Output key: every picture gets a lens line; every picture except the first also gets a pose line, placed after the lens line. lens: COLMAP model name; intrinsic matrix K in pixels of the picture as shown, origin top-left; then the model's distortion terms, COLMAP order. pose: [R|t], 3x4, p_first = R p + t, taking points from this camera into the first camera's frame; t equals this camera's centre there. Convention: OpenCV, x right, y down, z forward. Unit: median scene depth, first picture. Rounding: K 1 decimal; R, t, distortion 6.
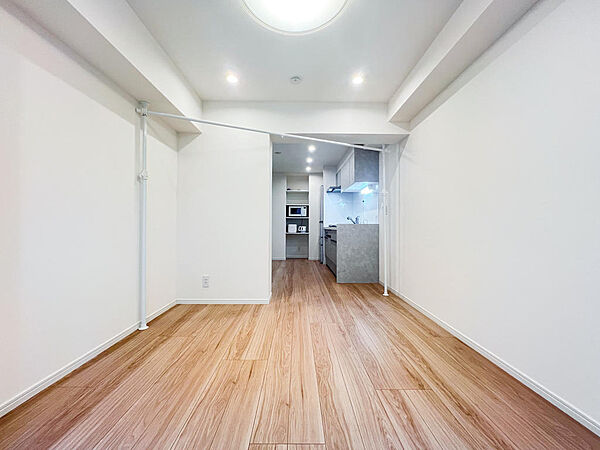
lens RADIAL K [[242.0, 0, 298.2], [0, 242.0, 223.8], [0, 0, 1]] dist [-0.001817, 0.000270]
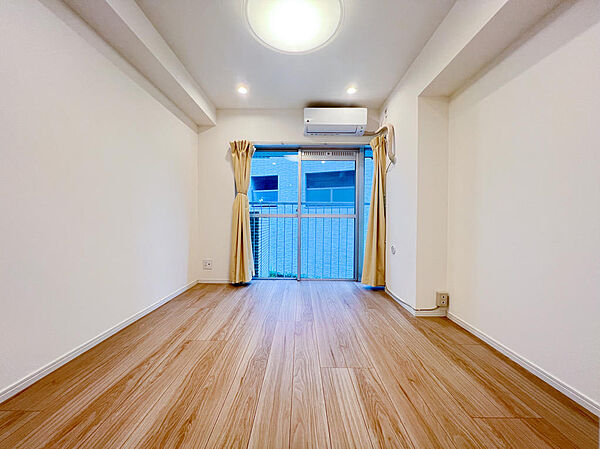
lens RADIAL K [[242.0, 0, 298.2], [0, 242.0, 223.3], [0, 0, 1]] dist [-0.001817, 0.000270]
pose [[-0.999852, -0.011080, 0.013137, -0.033226], [-0.011052, 0.999936, 0.002230, 0.030429], [-0.013161, 0.002085, -0.999911, 1.187208]]
